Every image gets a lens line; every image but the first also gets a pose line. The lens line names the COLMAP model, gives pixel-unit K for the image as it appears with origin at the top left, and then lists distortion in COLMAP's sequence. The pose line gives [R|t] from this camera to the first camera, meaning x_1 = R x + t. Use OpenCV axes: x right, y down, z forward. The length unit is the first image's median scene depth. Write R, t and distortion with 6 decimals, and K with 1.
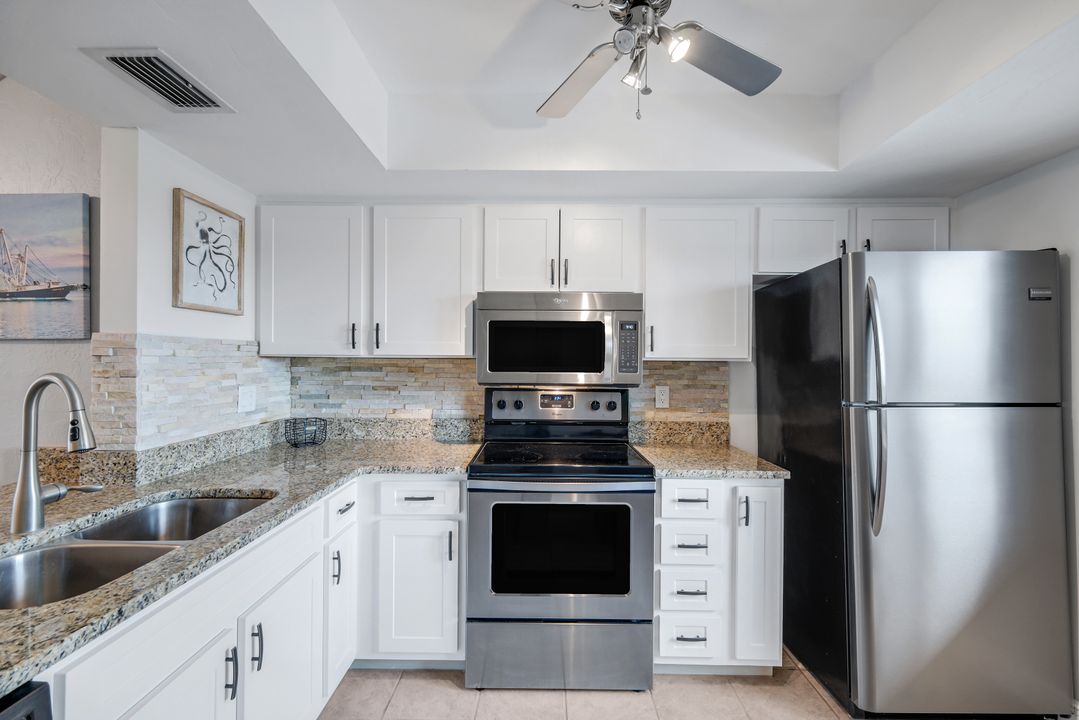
lens RADIAL K [[475.8, 0, 539.5], [0, 475.8, 360.0], [0, 0, 1]] dist [0.004182, -0.000007]
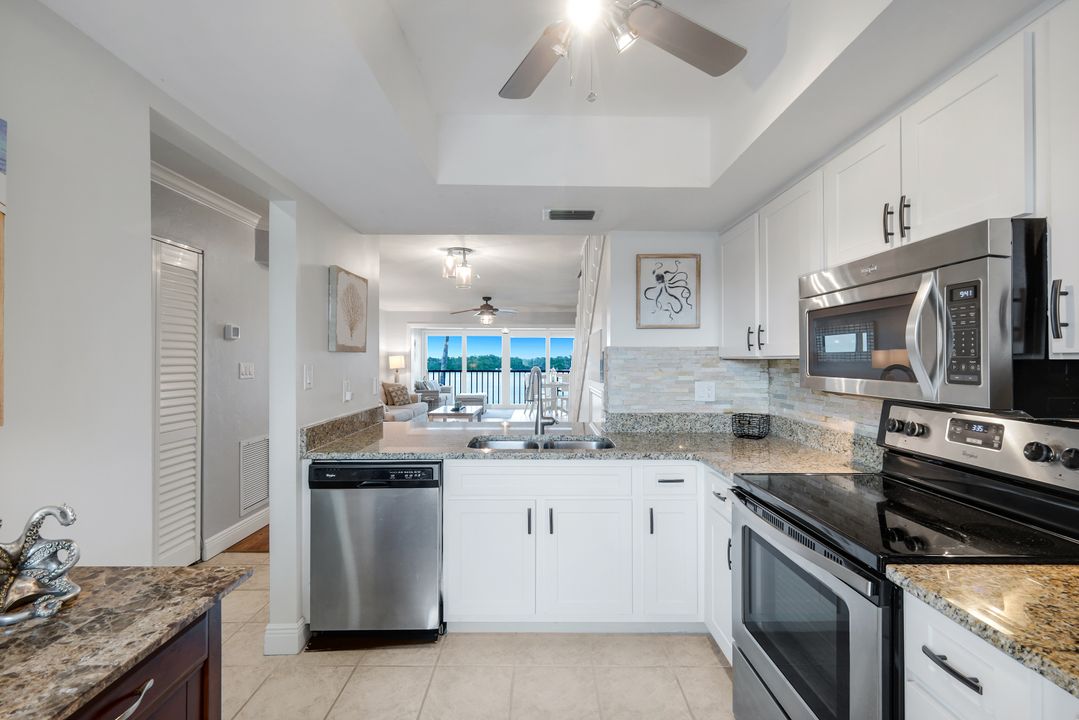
lens RADIAL K [[475.8, 0, 539.5], [0, 475.8, 360.0], [0, 0, 1]] dist [0.004182, -0.000007]
pose [[0.009364, -0.006736, -0.999933, 0.716371], [-0.003214, 0.999972, -0.006767, 0.005991], [0.999951, 0.003278, 0.009342, 0.560827]]
